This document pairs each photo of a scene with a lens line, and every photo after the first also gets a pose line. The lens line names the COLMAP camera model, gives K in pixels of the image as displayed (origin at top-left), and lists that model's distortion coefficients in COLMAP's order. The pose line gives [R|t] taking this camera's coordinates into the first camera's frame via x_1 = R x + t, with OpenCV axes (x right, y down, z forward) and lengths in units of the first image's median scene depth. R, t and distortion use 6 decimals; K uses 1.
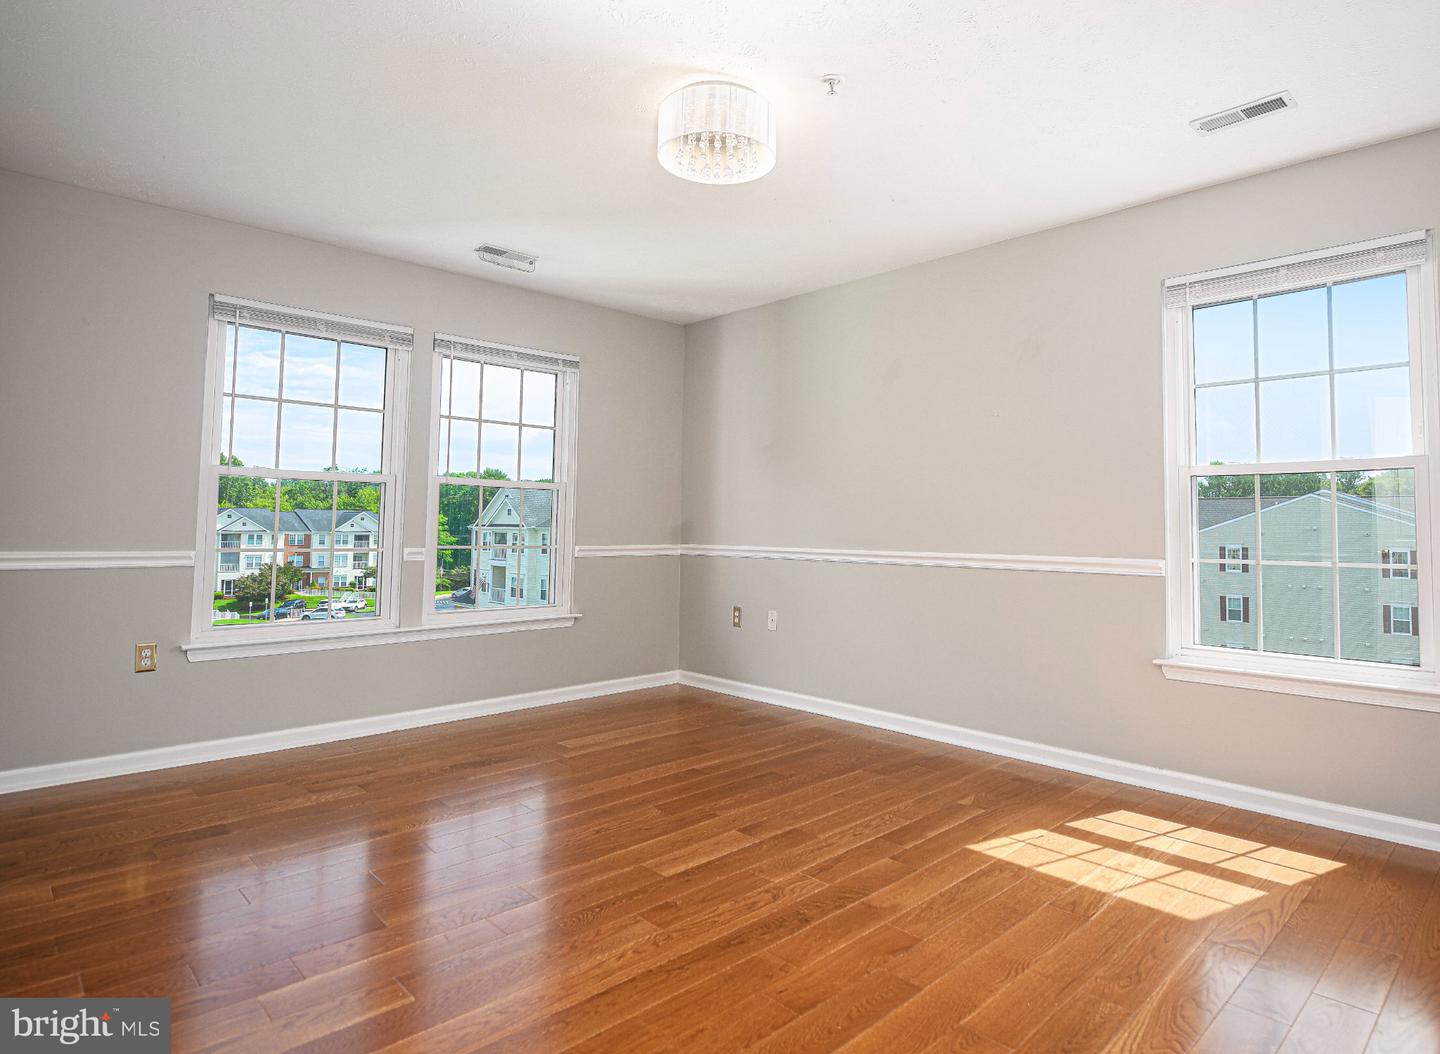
lens RADIAL K [[815.7, 0, 718.8], [0, 815.7, 526.1], [0, 0, 1]] dist [0.000394, -0.006009]
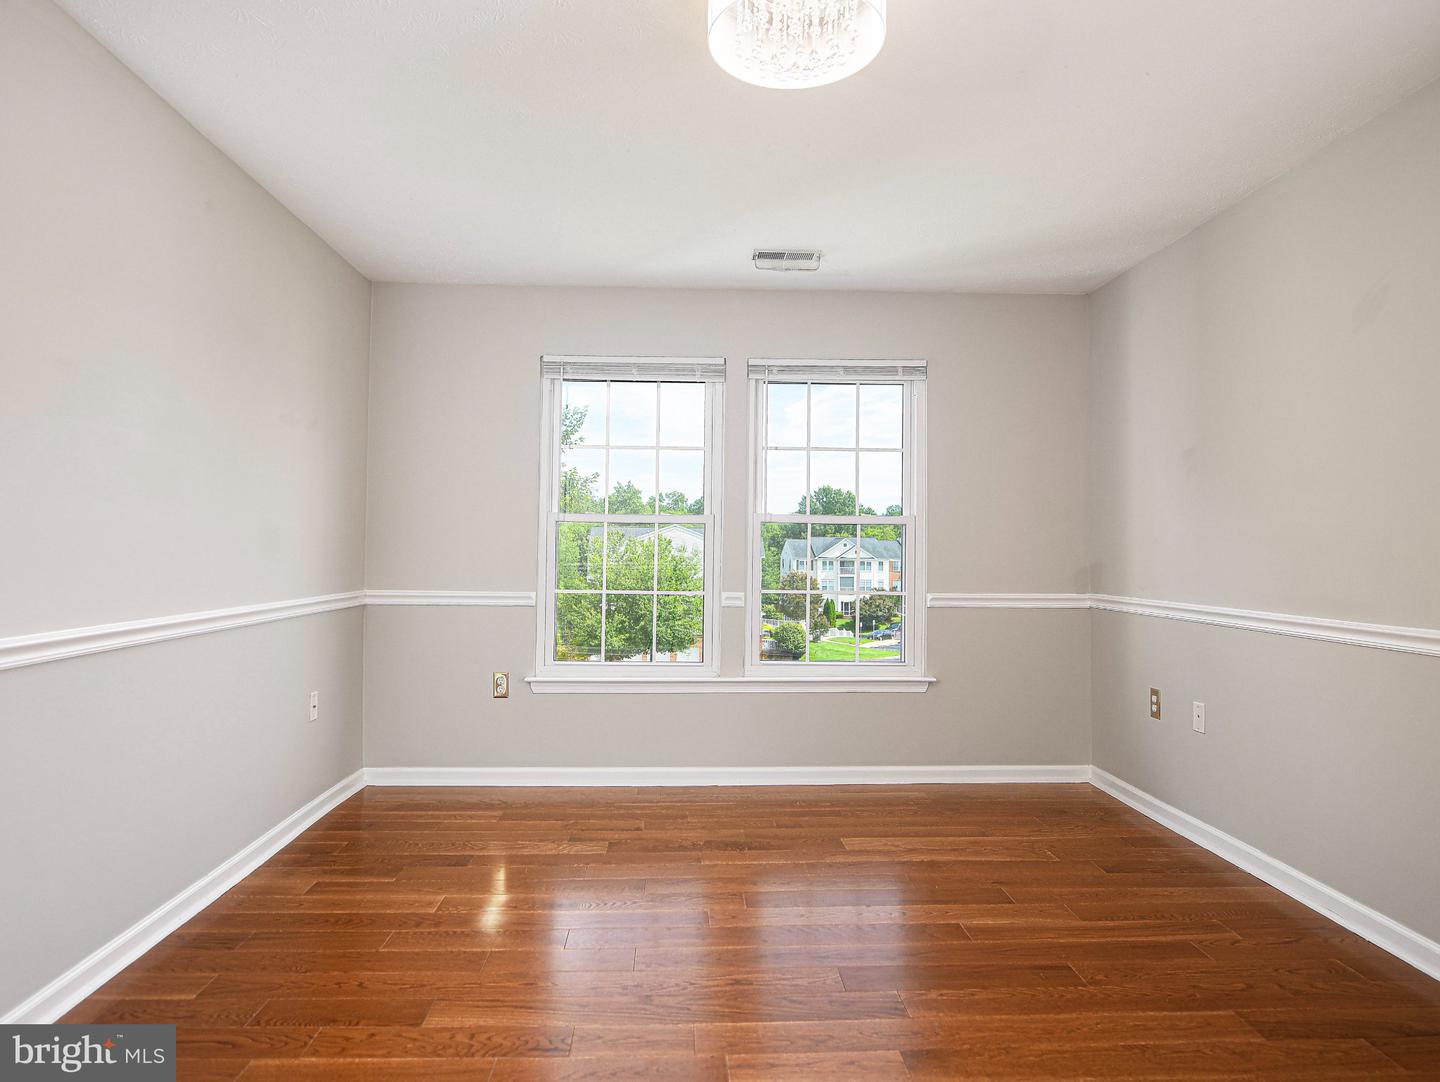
lens RADIAL K [[835.2, 0, 716.2], [0, 835.2, 541.8], [0, 0, 1]] dist [-0.002761, 0.000531]
pose [[0.753527, -0.010189, -0.657338, 0.380709], [0.001932, 0.999910, -0.013284, -0.028954], [0.657414, 0.008740, 0.753479, 0.424642]]
